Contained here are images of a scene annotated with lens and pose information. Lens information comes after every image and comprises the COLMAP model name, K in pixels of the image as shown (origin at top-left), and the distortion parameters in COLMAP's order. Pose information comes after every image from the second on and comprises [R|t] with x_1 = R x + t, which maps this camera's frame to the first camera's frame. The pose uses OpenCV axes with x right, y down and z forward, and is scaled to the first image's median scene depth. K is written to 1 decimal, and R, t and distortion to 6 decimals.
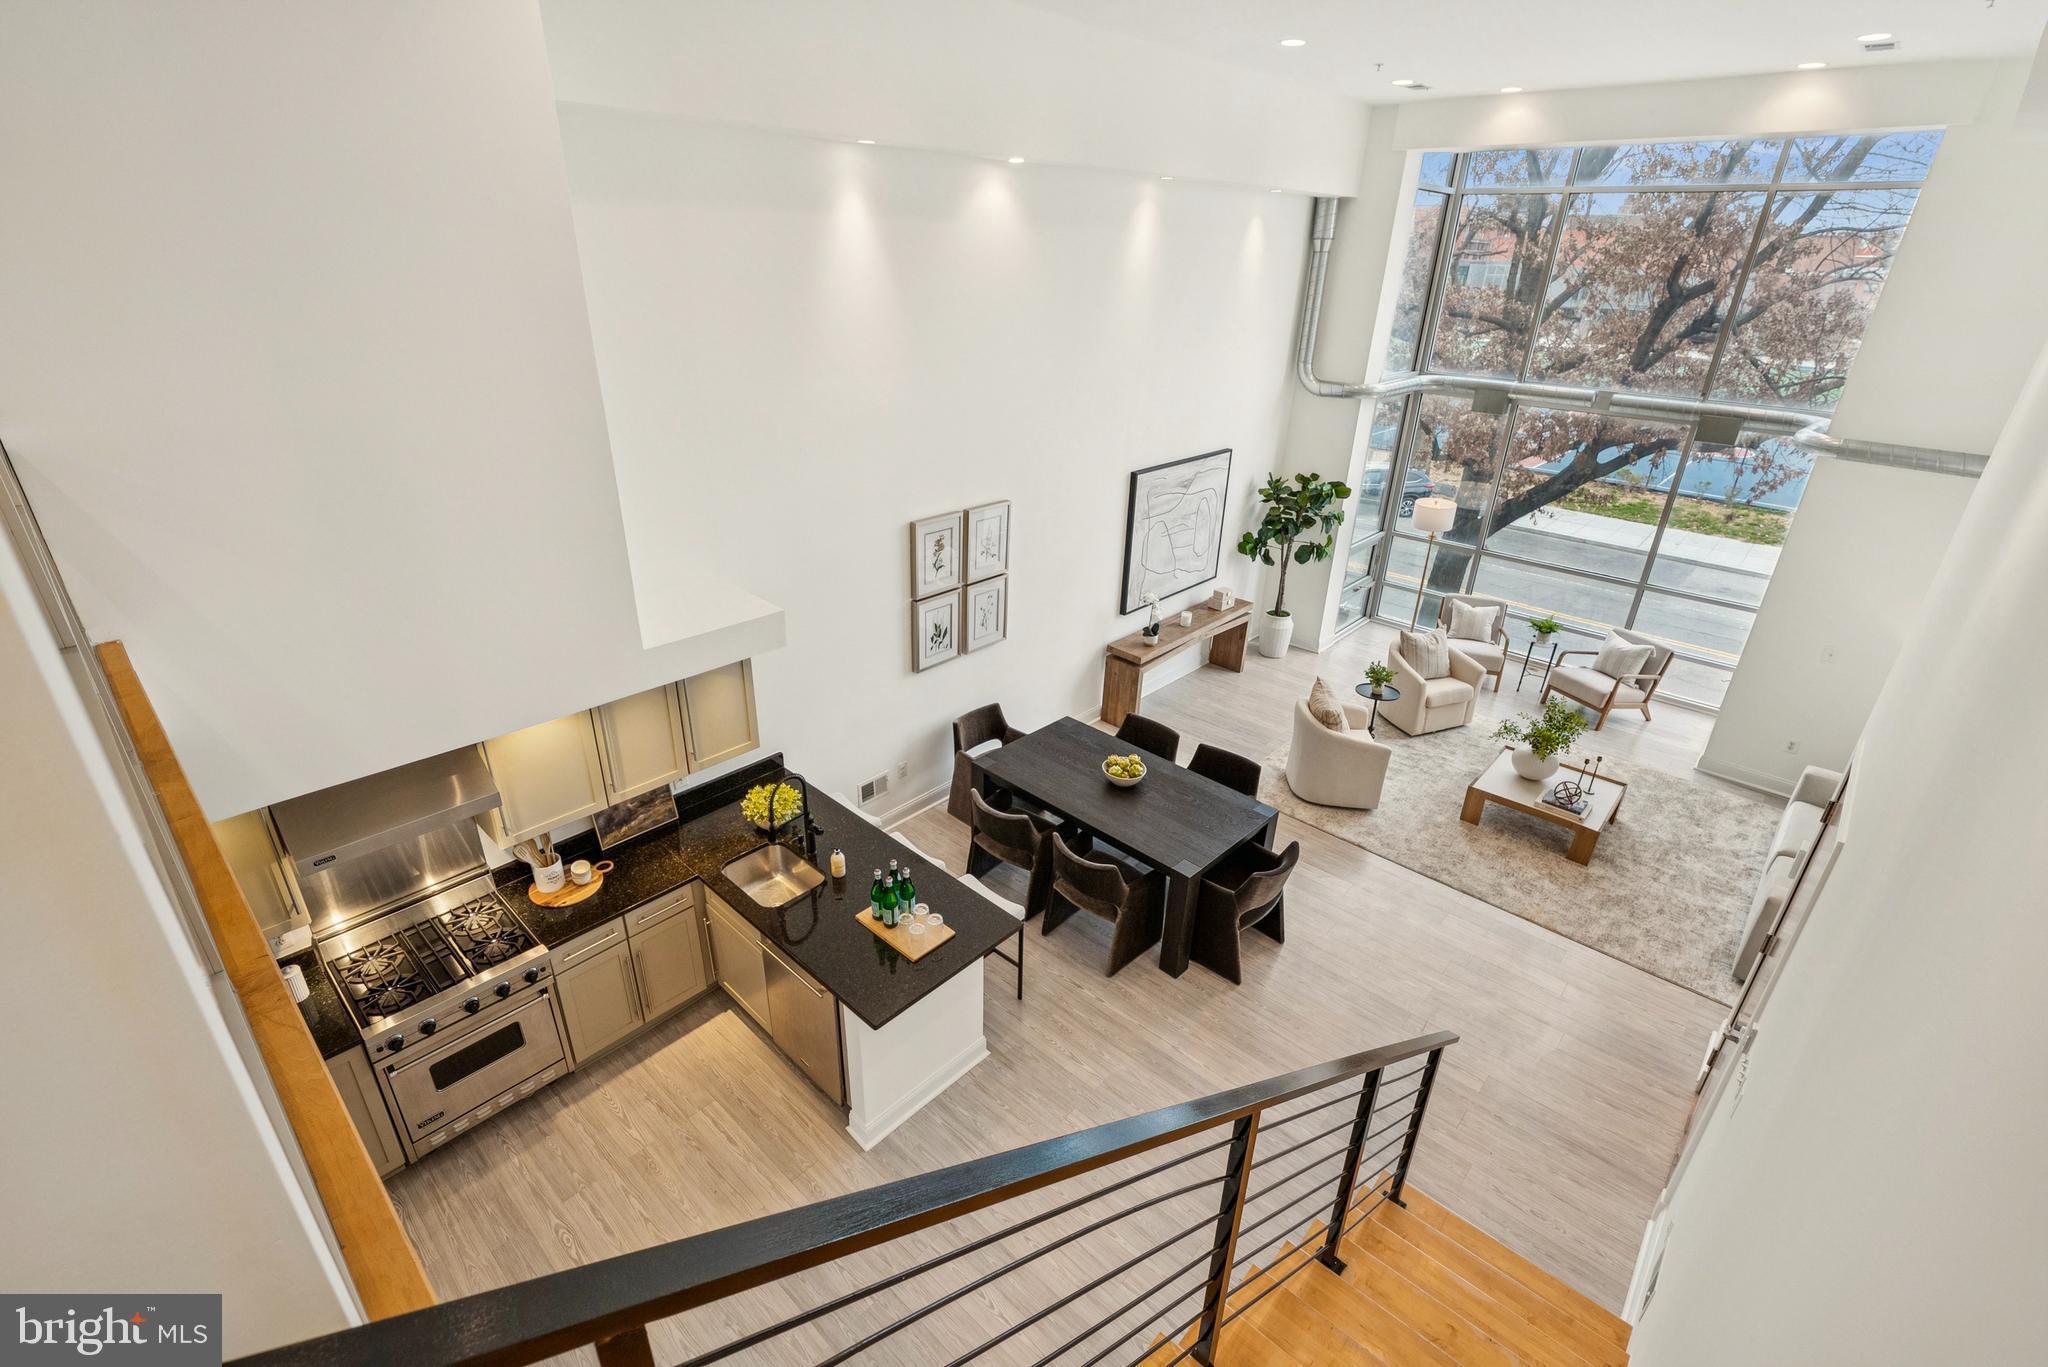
lens RADIAL K [[948.7, 0, 1030.5], [0, 948.7, 676.5], [0, 0, 1]] dist [-0.000004, 0.000390]
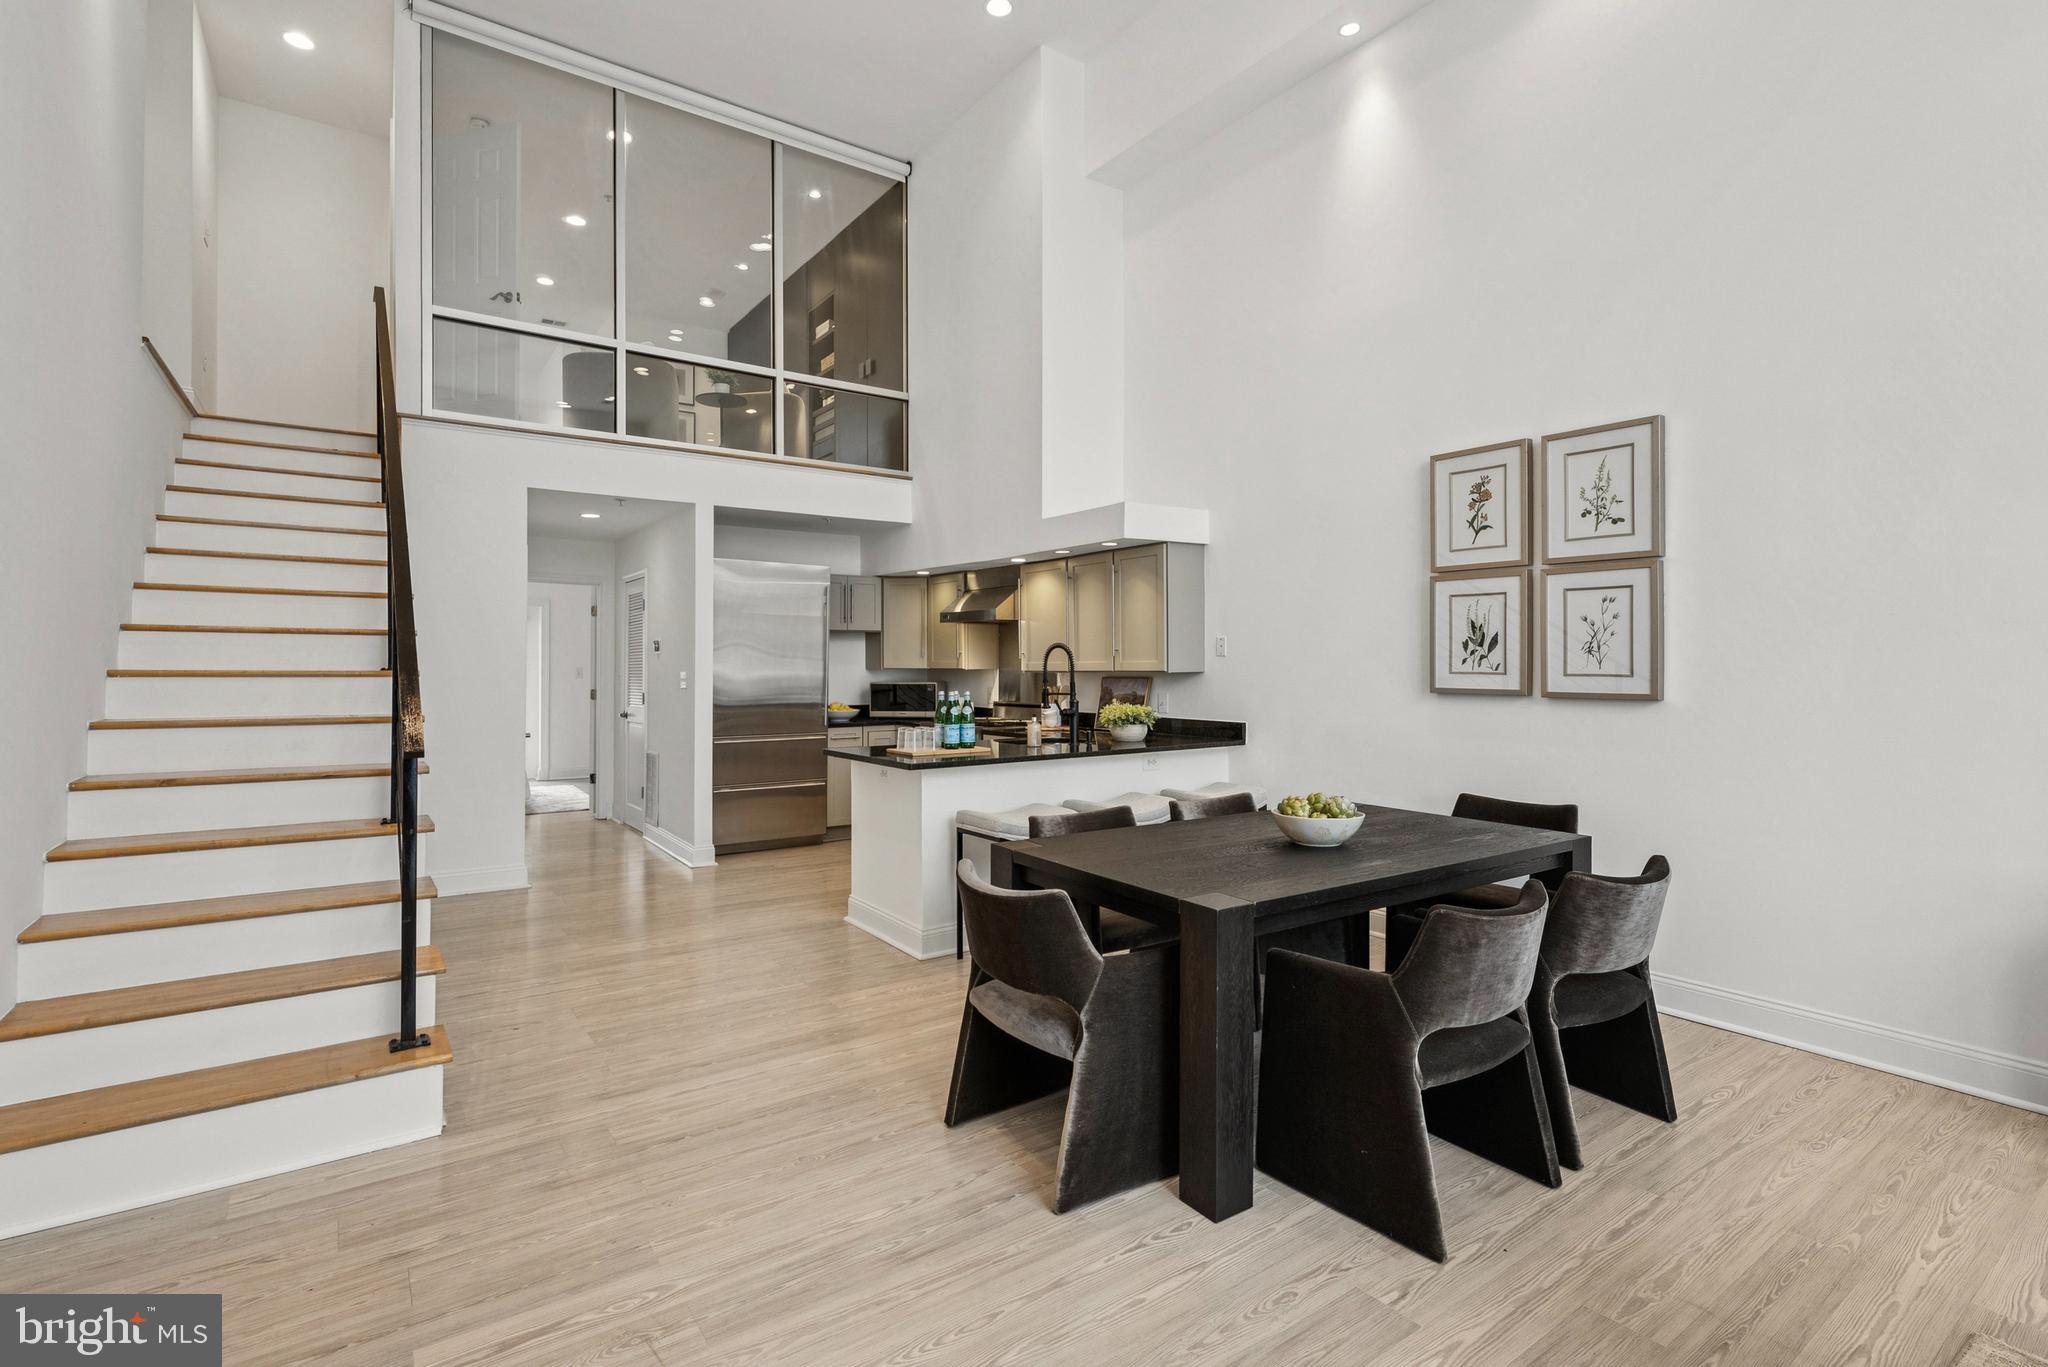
lens RADIAL K [[948.7, 0, 1015.5], [0, 948.7, 666.5], [0, 0, 1]] dist [-0.000004, 0.000390]
pose [[-0.221302, -0.033085, -0.974644, 0.561007], [-0.417447, 0.906444, 0.064016, 0.056321], [0.881342, 0.421029, -0.214409, 0.847969]]
